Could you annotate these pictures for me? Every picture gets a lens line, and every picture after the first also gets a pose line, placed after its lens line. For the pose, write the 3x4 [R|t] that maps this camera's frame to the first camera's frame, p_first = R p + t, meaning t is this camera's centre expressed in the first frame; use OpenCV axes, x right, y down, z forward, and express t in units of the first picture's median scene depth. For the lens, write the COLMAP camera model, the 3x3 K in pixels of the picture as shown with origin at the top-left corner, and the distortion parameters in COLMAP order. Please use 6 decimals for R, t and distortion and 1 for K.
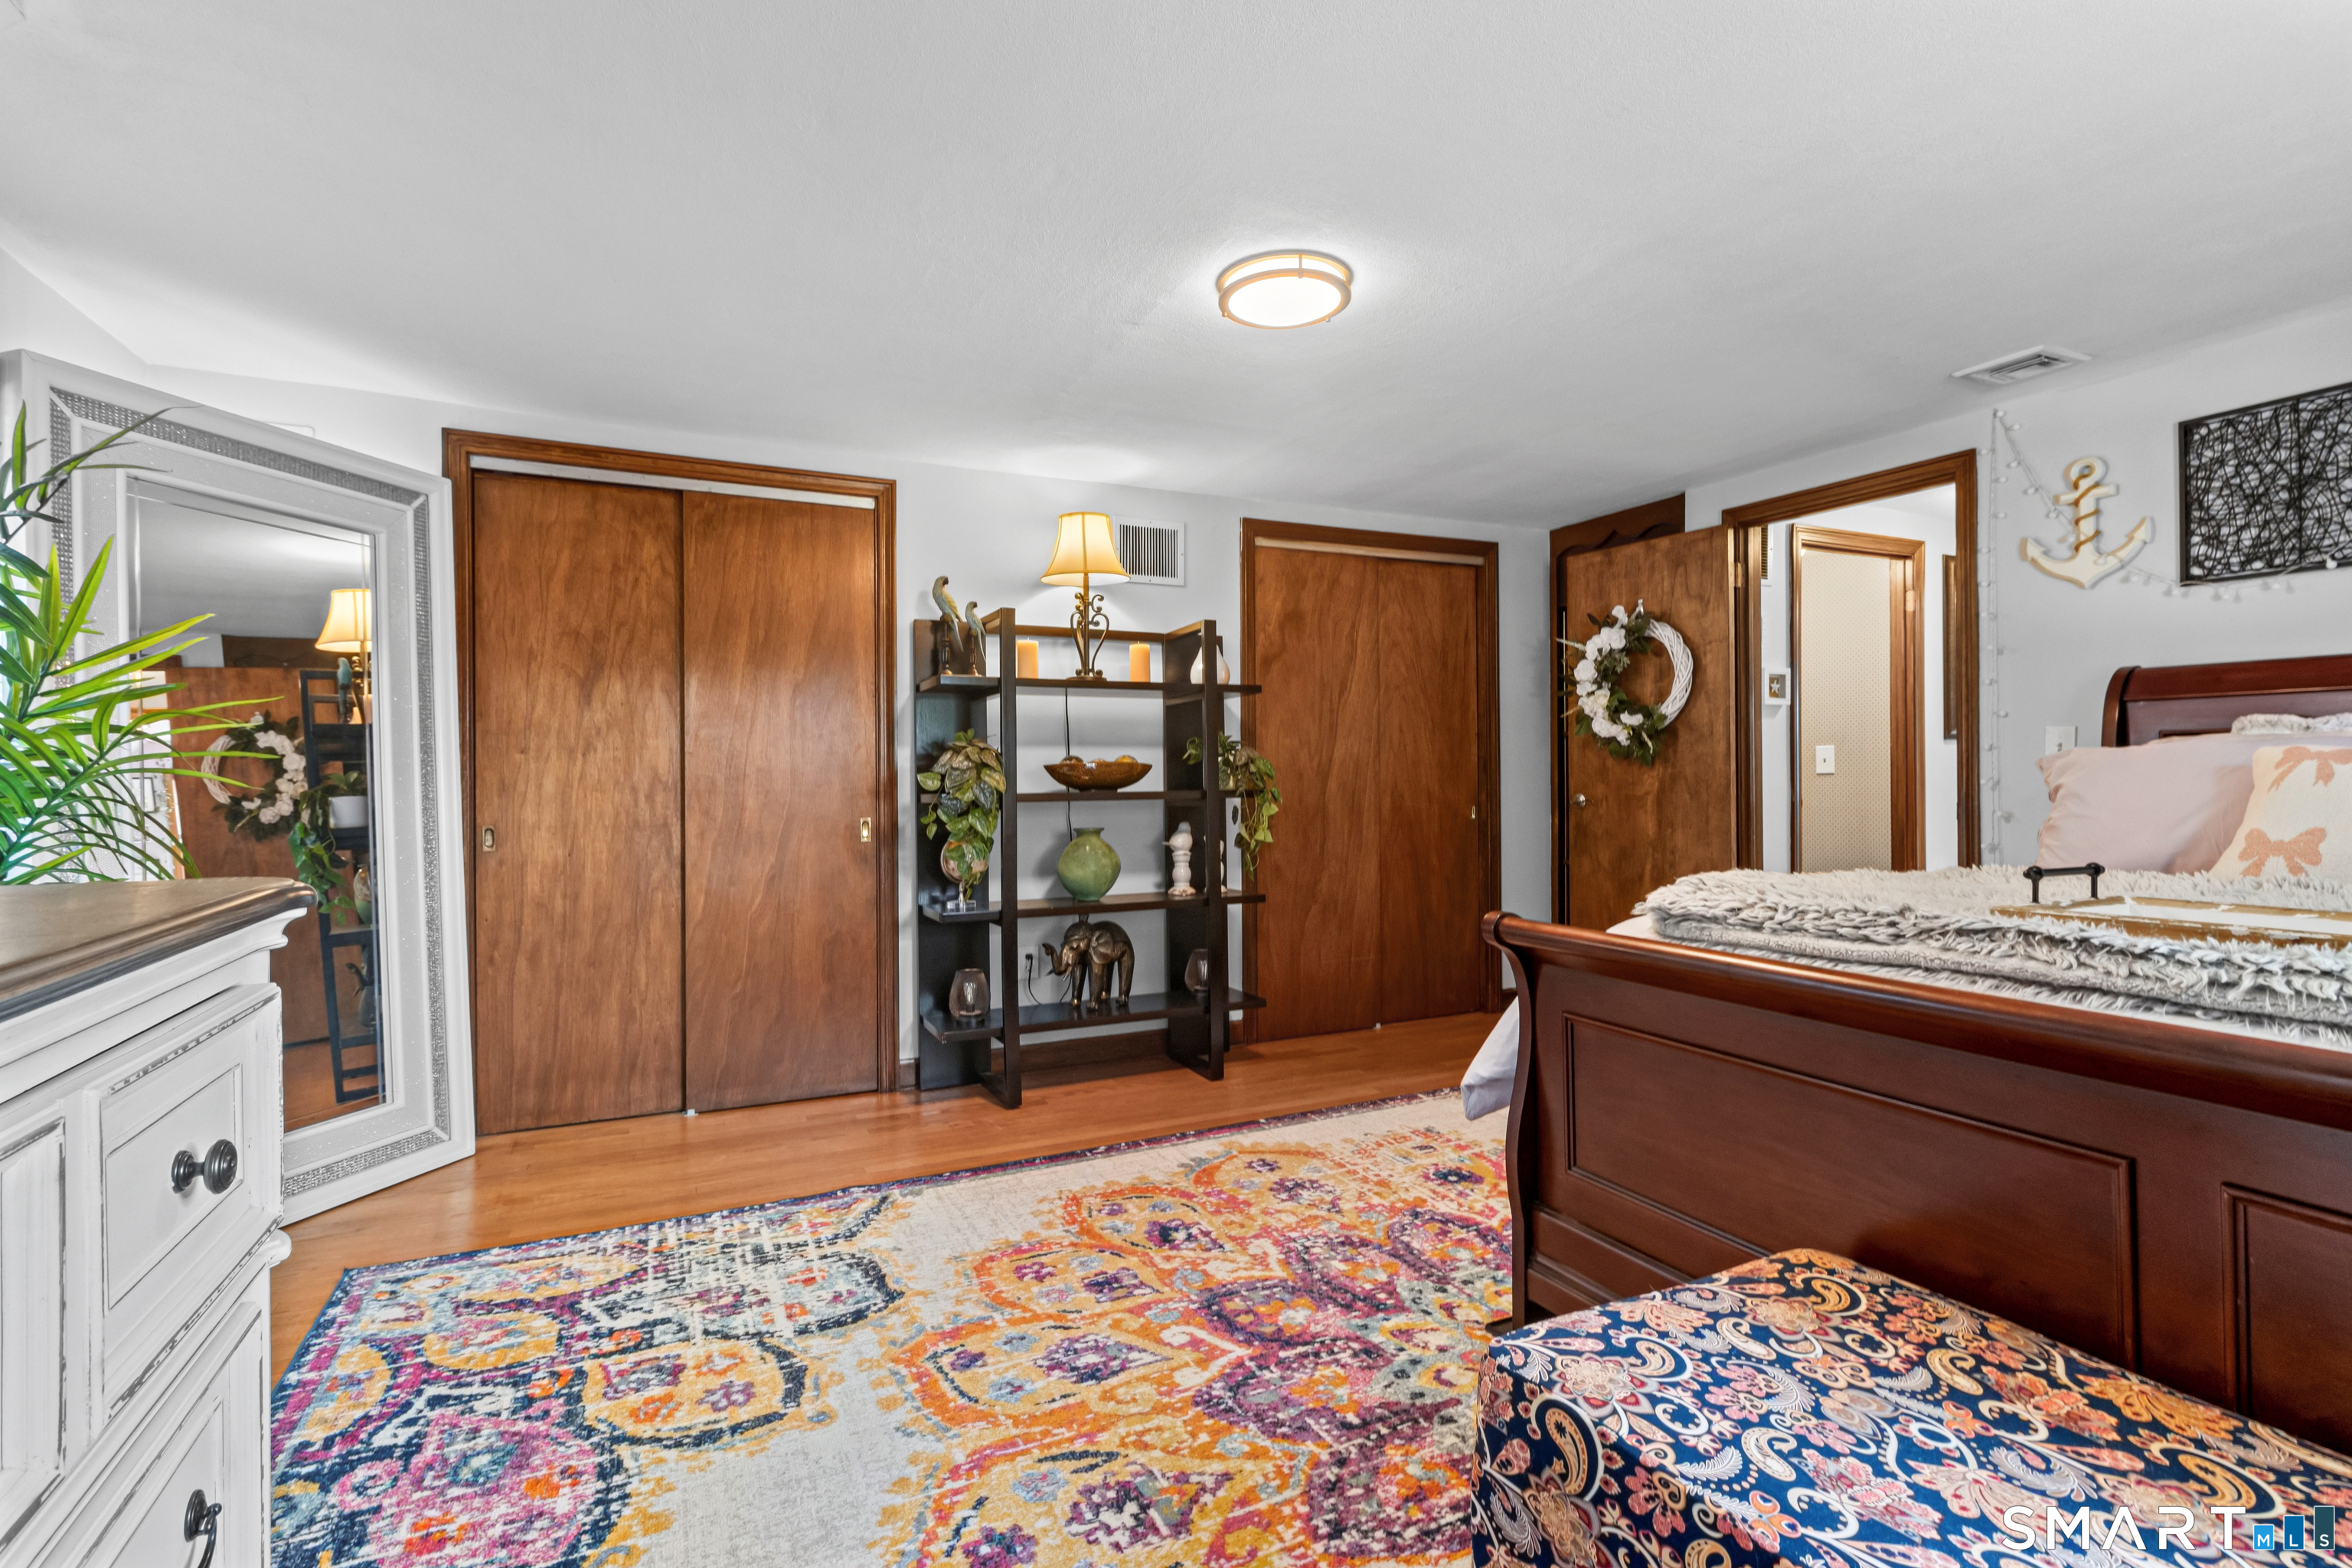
lens RADIAL K [[1102.6, 0, 1176.0], [0, 1102.6, 784.0], [0, 0, 1]] dist [0.007448, 0.001501]
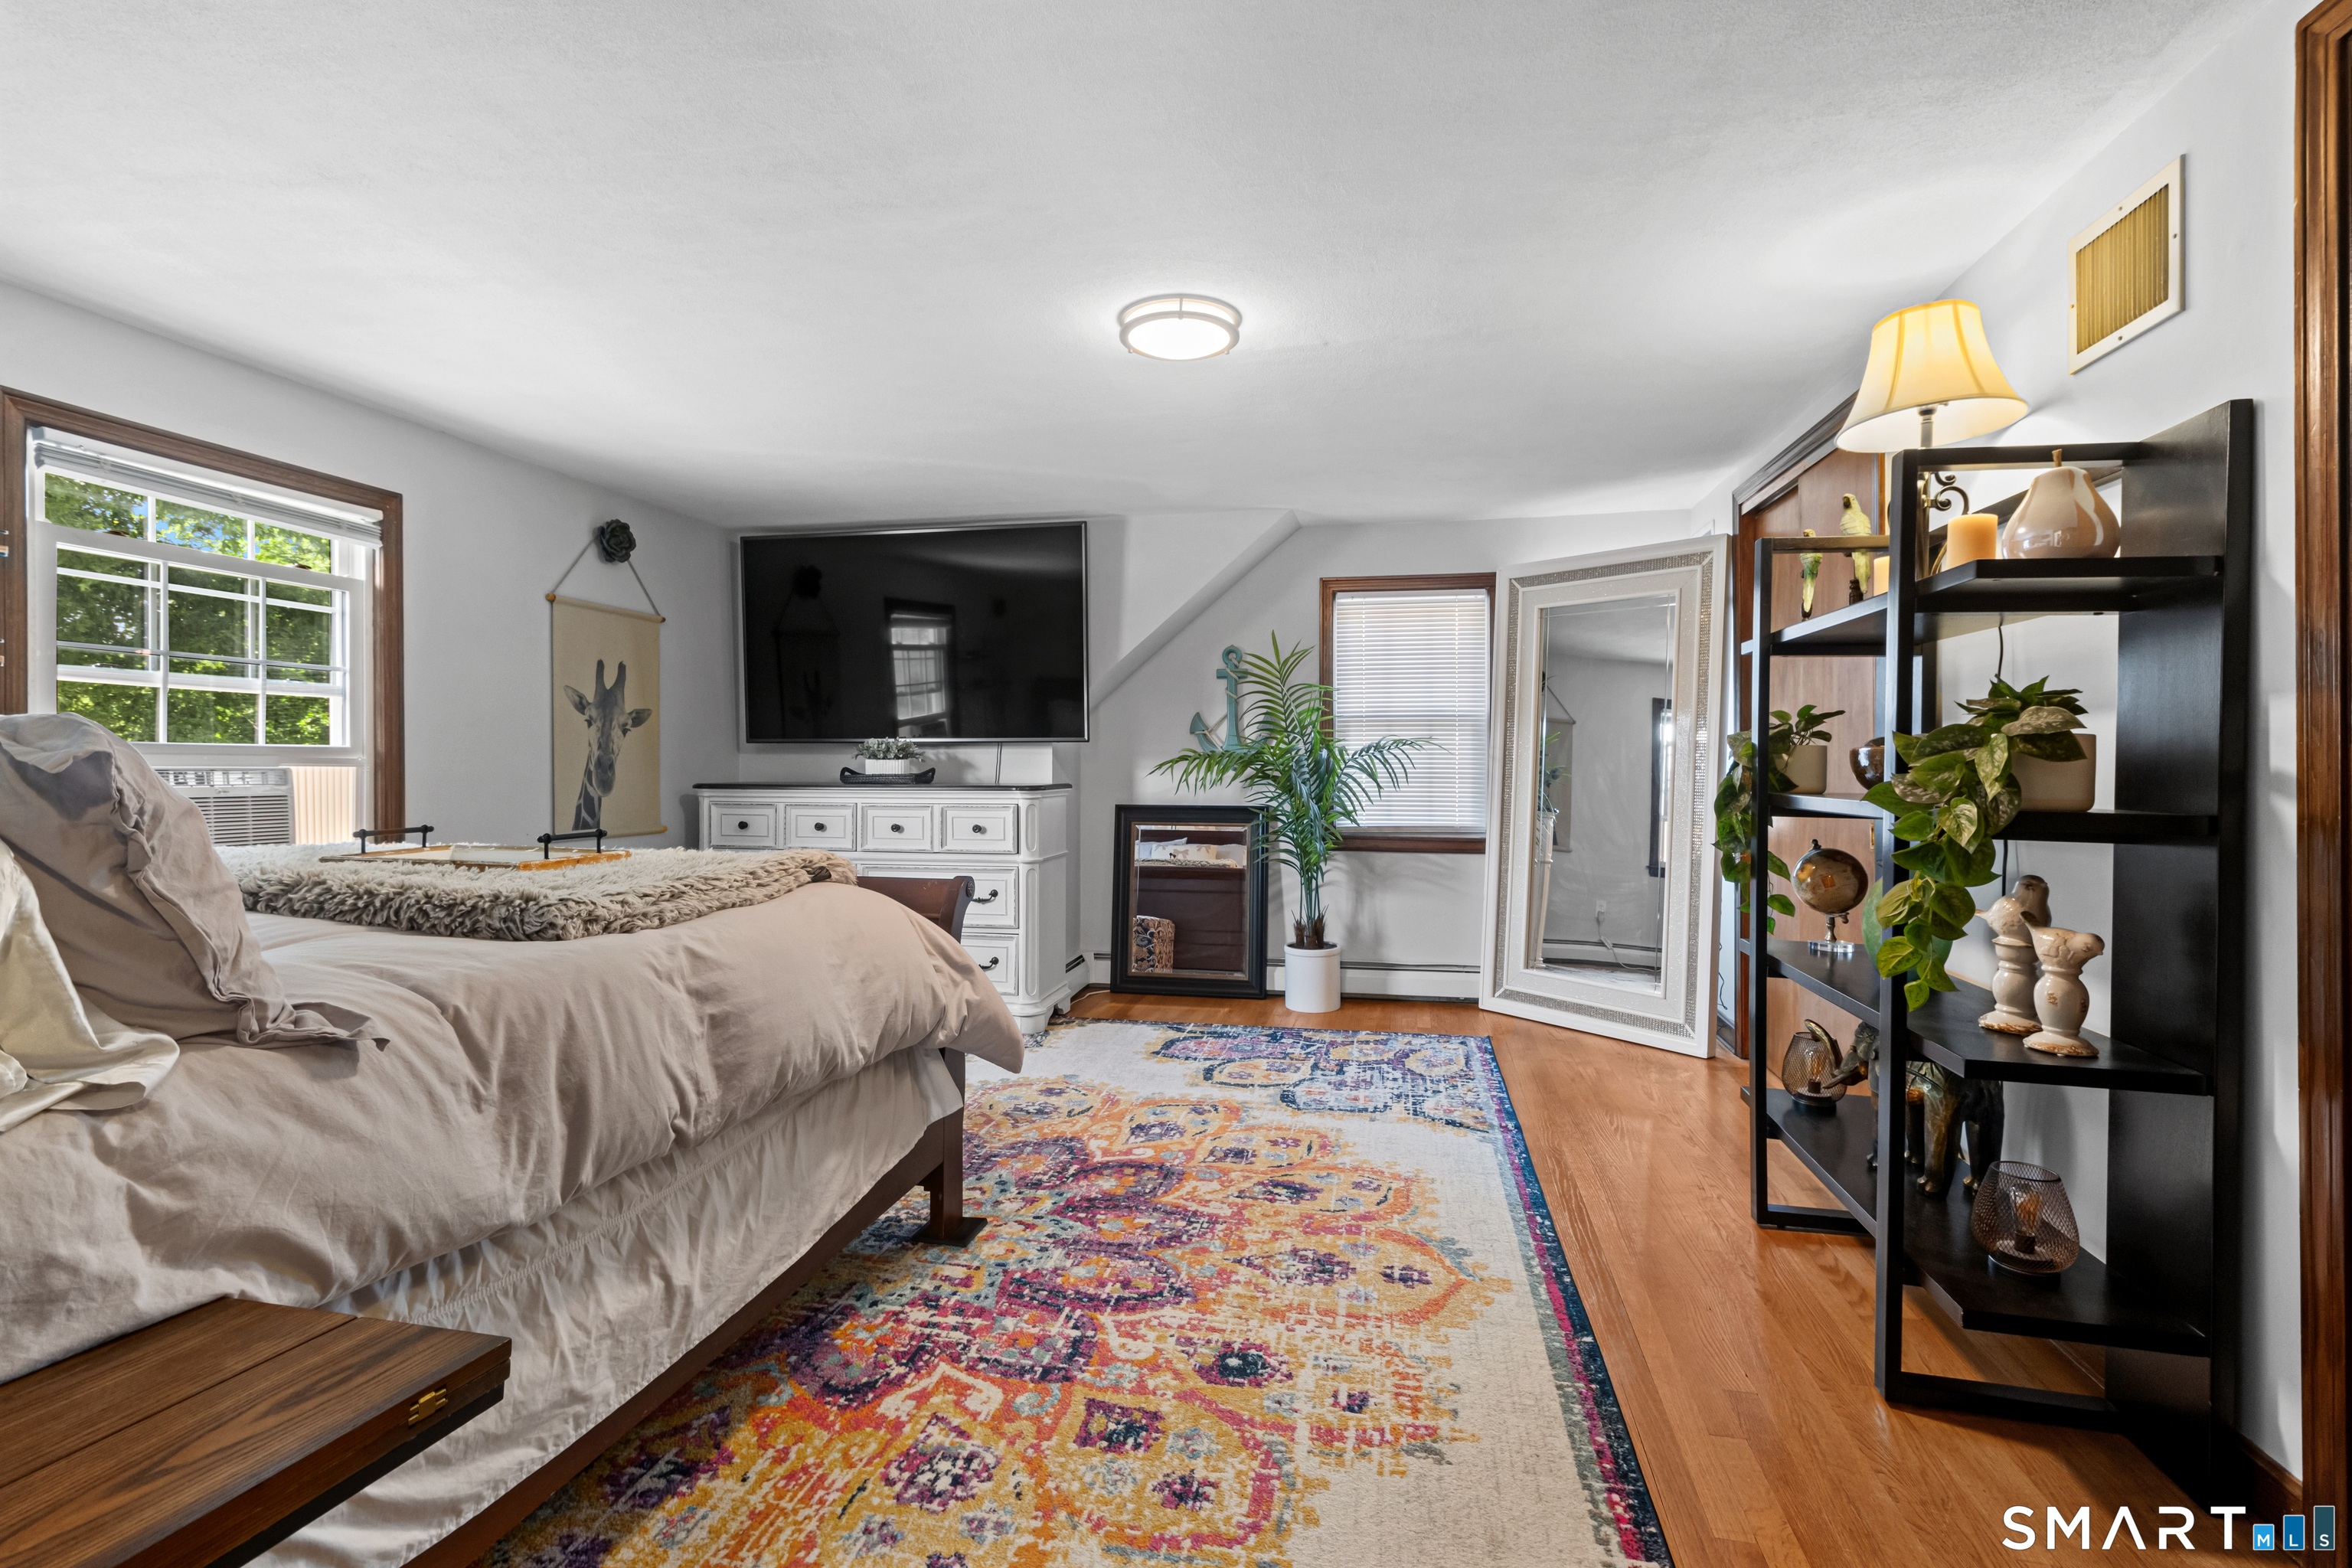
lens RADIAL K [[1102.6, 0, 1176.0], [0, 1102.6, 784.0], [0, 0, 1]] dist [0.007448, 0.001501]
pose [[-0.608908, 0.019795, -0.792994, 0.981998], [-0.005868, 0.999549, 0.029457, -0.024649], [0.793219, 0.022590, -0.608517, 1.677545]]
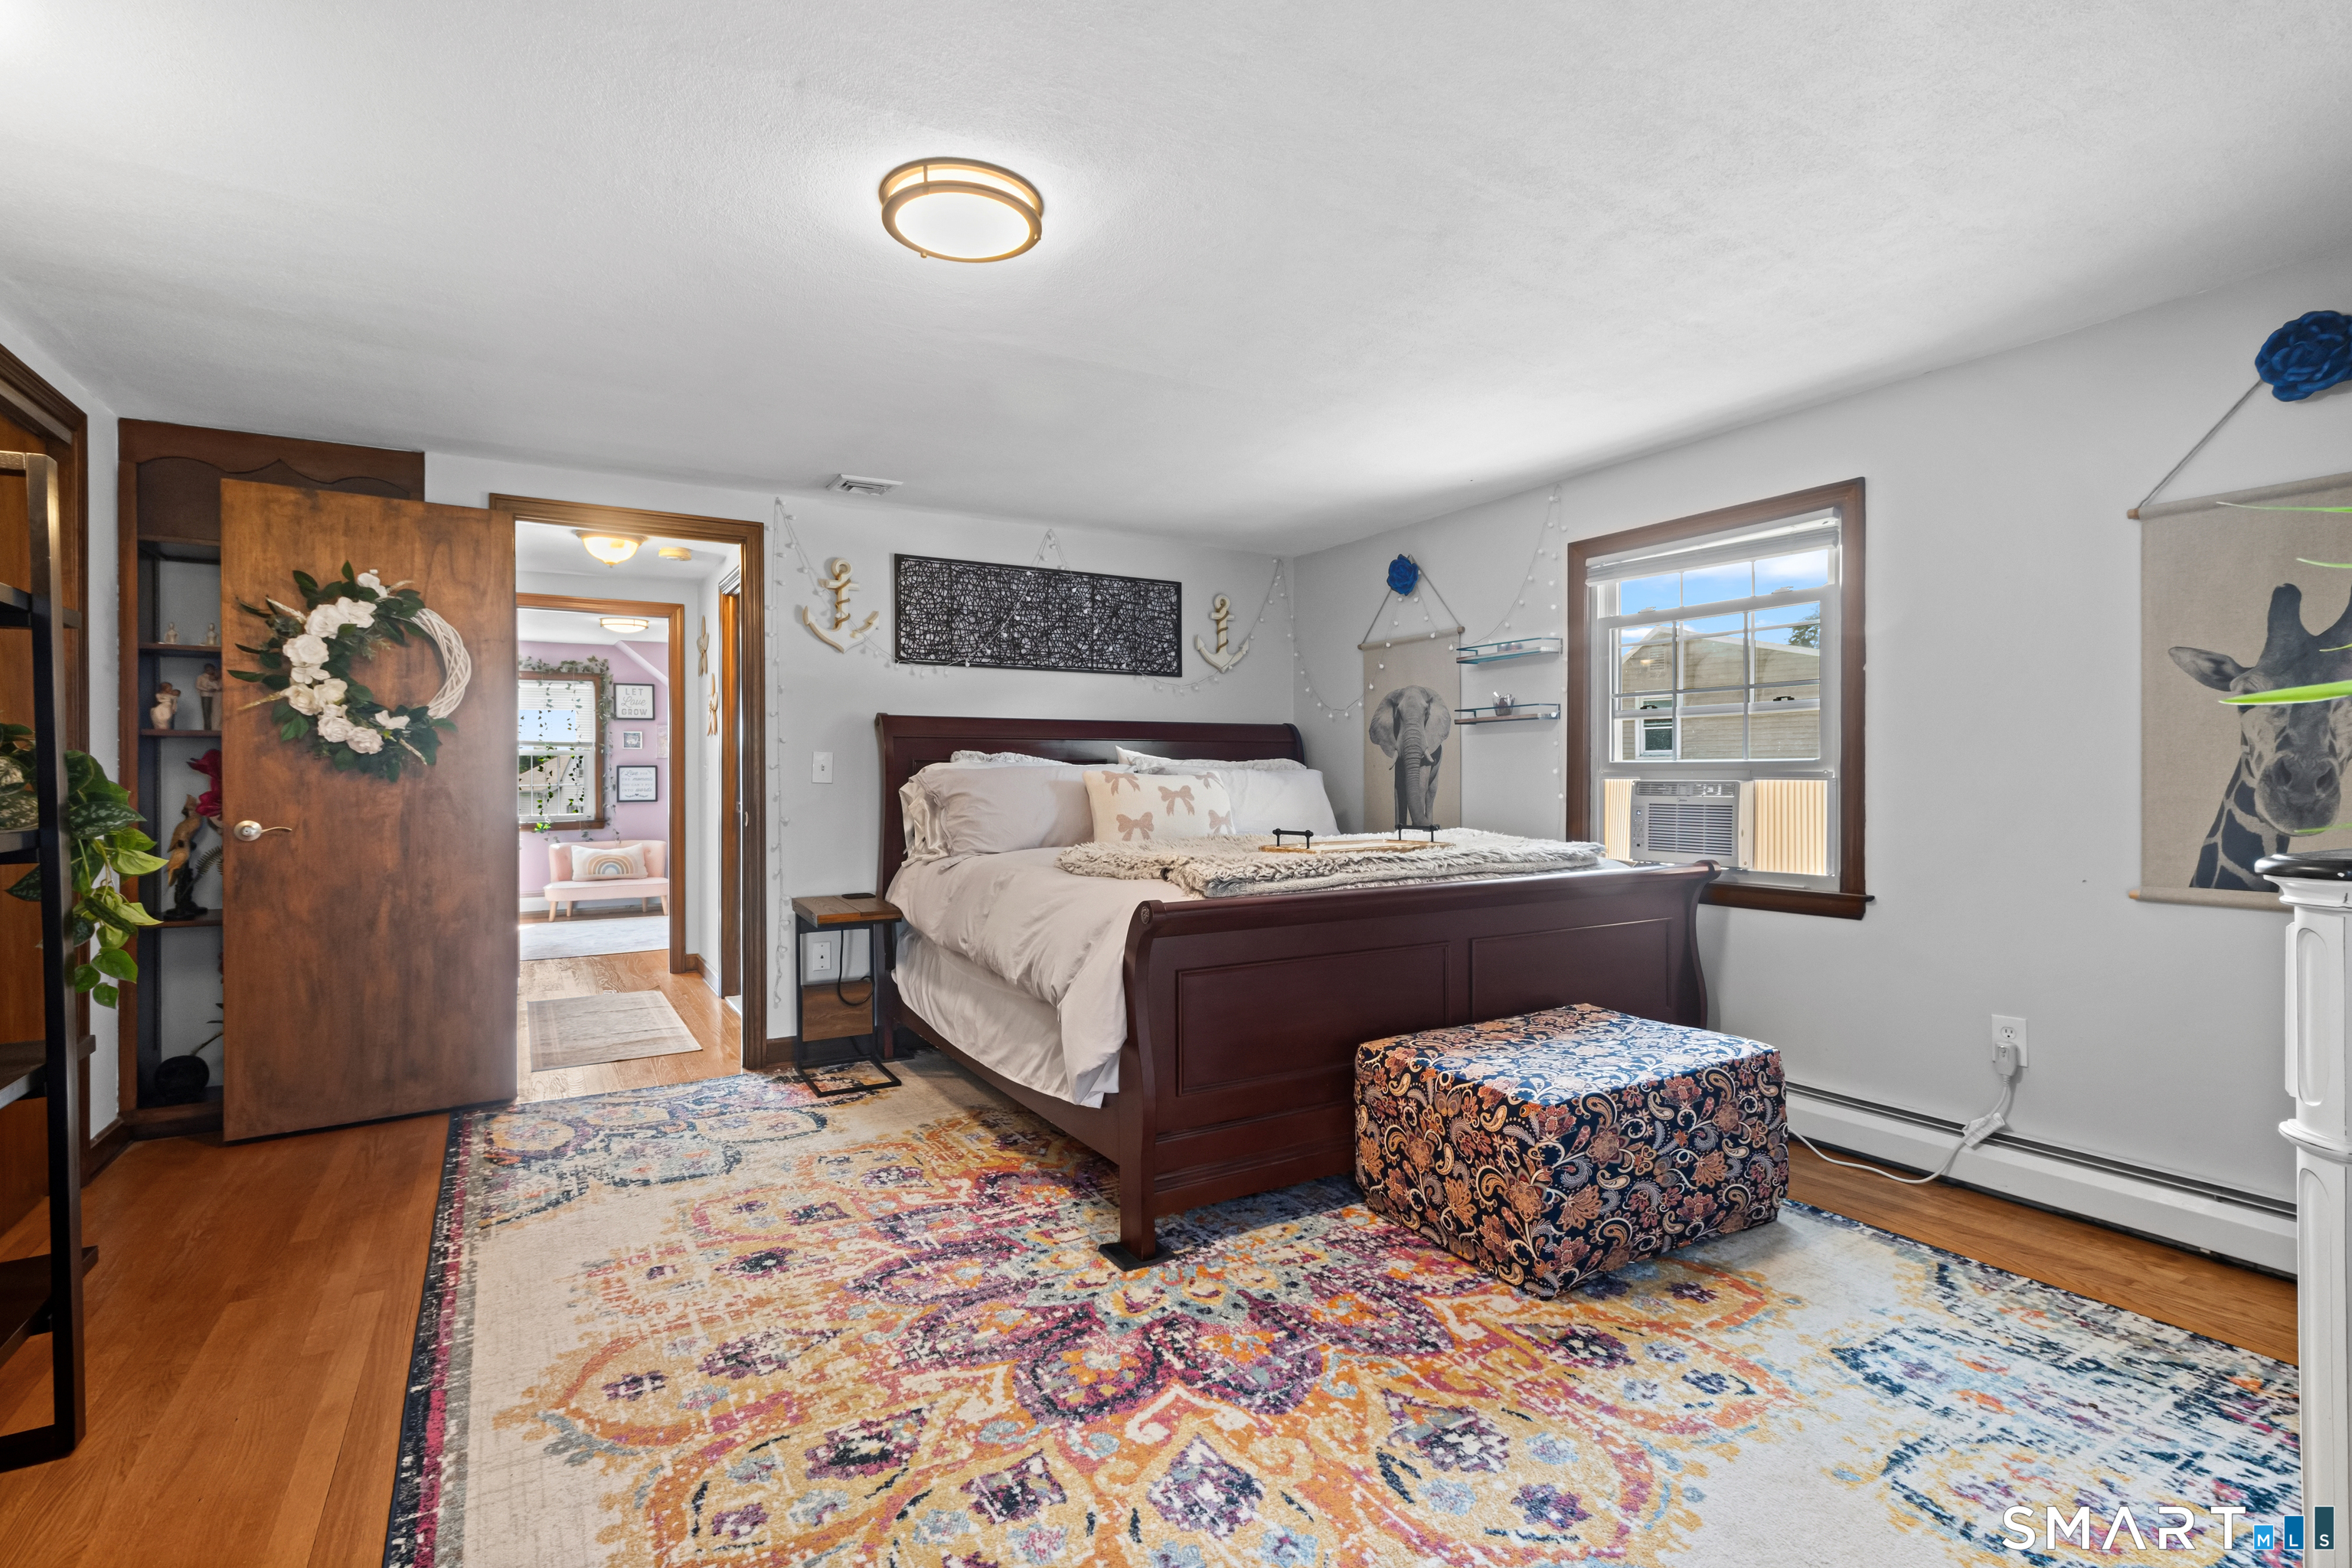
lens RADIAL K [[1102.6, 0, 1176.0], [0, 1102.6, 784.0], [0, 0, 1]] dist [0.007448, 0.001501]
pose [[-0.087862, 0.000926, 0.996132, -0.761911], [0.016808, 0.999859, 0.000553, -0.008694], [-0.995991, 0.016792, -0.087865, 0.919393]]
